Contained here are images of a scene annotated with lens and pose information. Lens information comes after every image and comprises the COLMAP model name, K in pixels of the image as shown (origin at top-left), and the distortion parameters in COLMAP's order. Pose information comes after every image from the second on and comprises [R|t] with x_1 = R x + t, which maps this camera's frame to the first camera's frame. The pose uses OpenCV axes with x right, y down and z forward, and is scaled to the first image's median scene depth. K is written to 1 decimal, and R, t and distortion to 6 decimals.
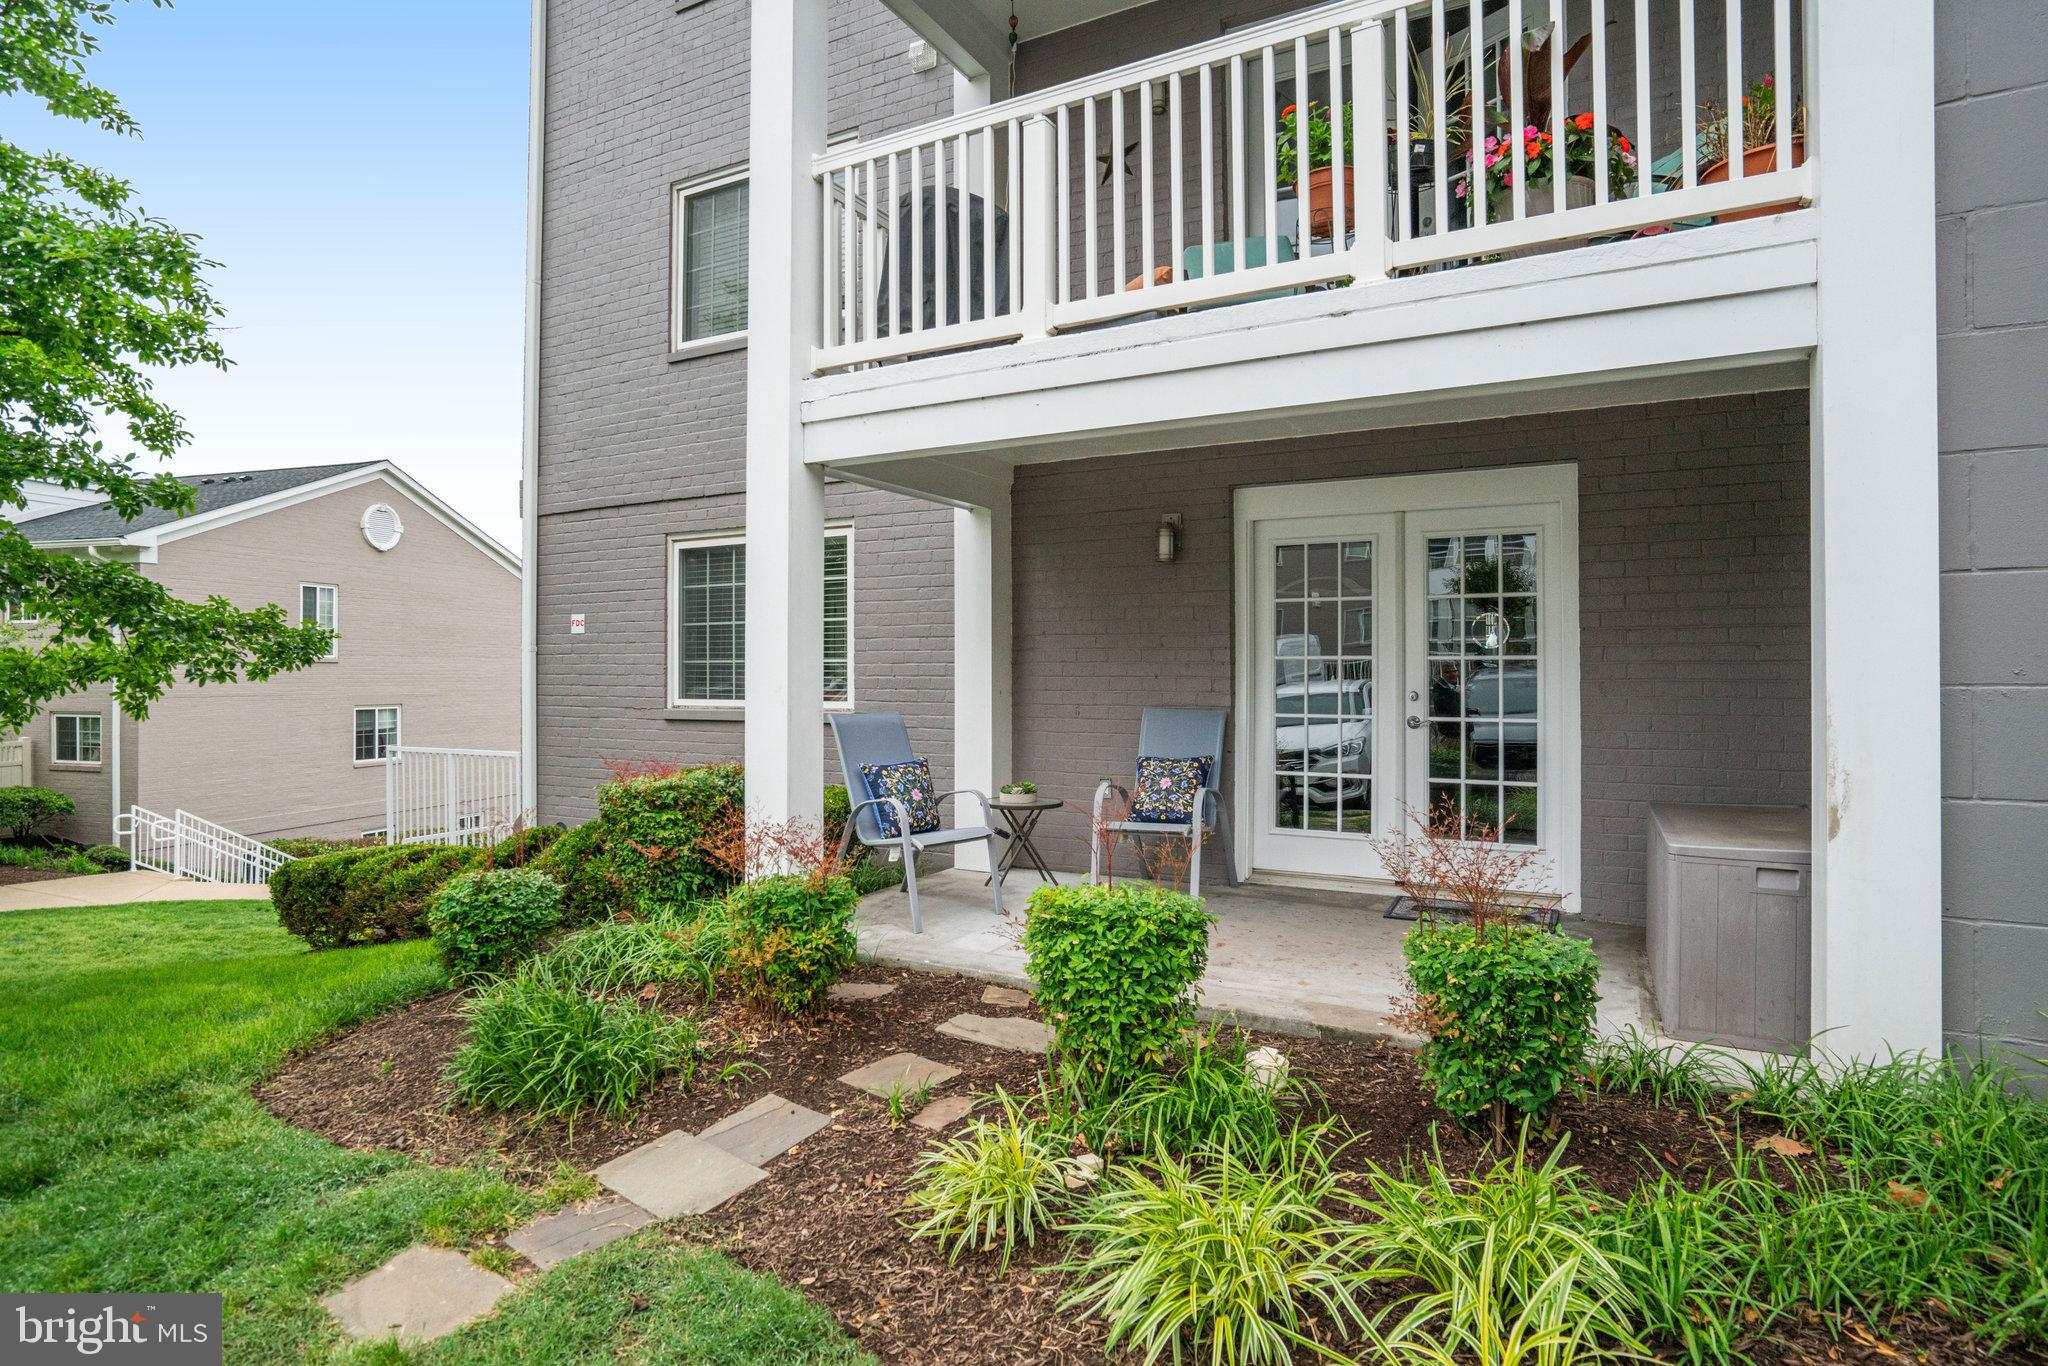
lens RADIAL K [[935.8, 0, 1000.1], [0, 935.8, 680.0], [0, 0, 1]] dist [-0.049399, 0.017407]
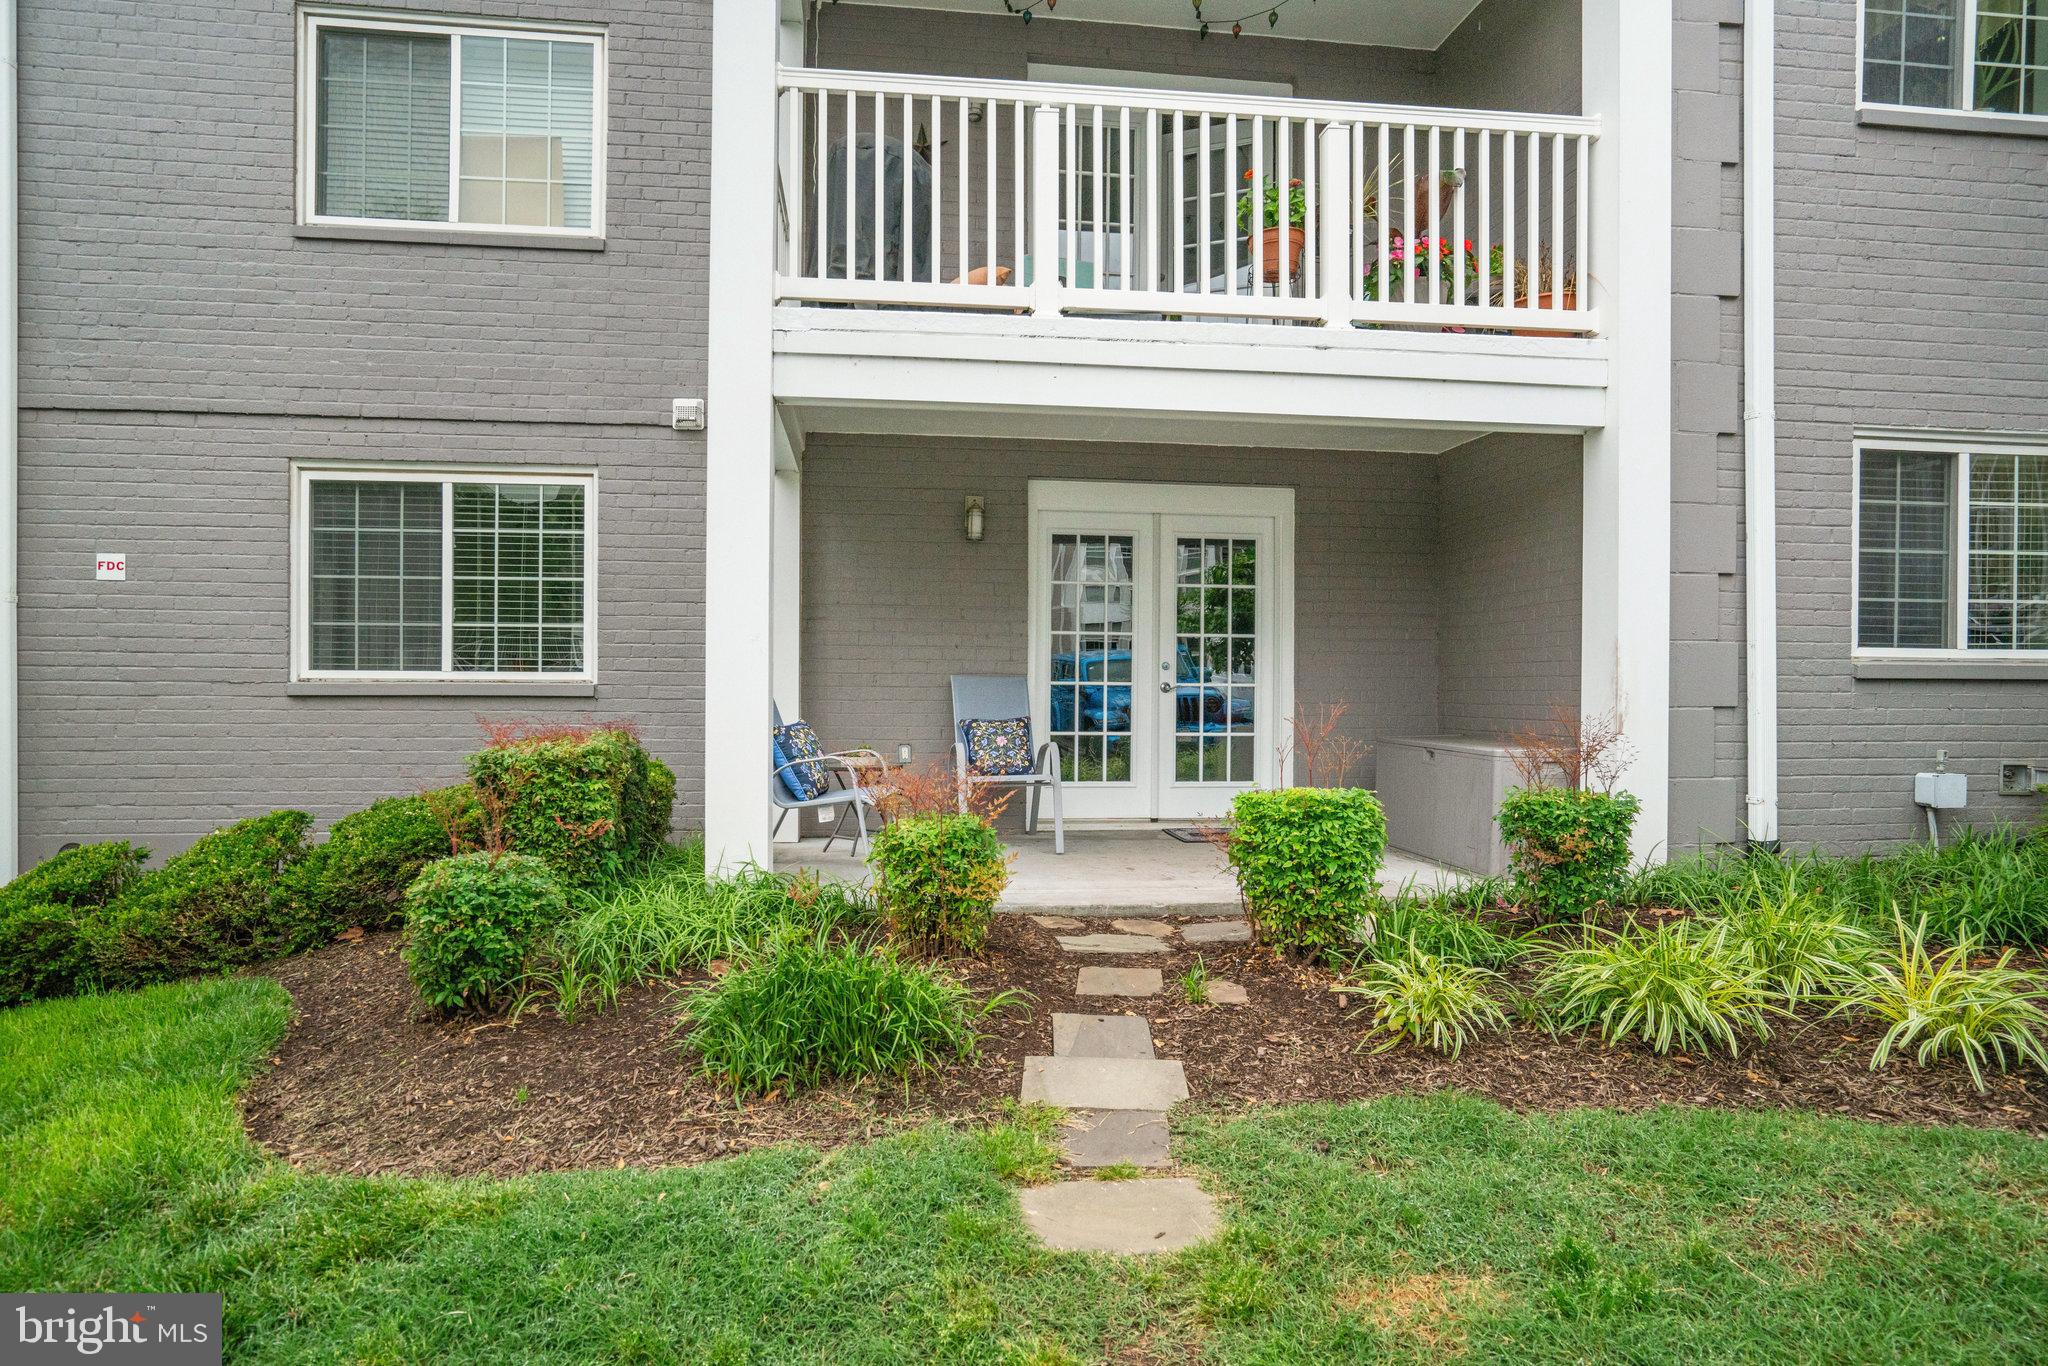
lens RADIAL K [[882.0, 0, 1096.5], [0, 882.0, 673.1], [0, 0, 1]] dist [-0.030485, 0.008624]
pose [[0.856553, 0.003623, 0.516047, -0.236240], [-0.006278, 0.999975, 0.003399, 0.023996], [-0.516021, -0.006151, 0.856554, 0.052035]]
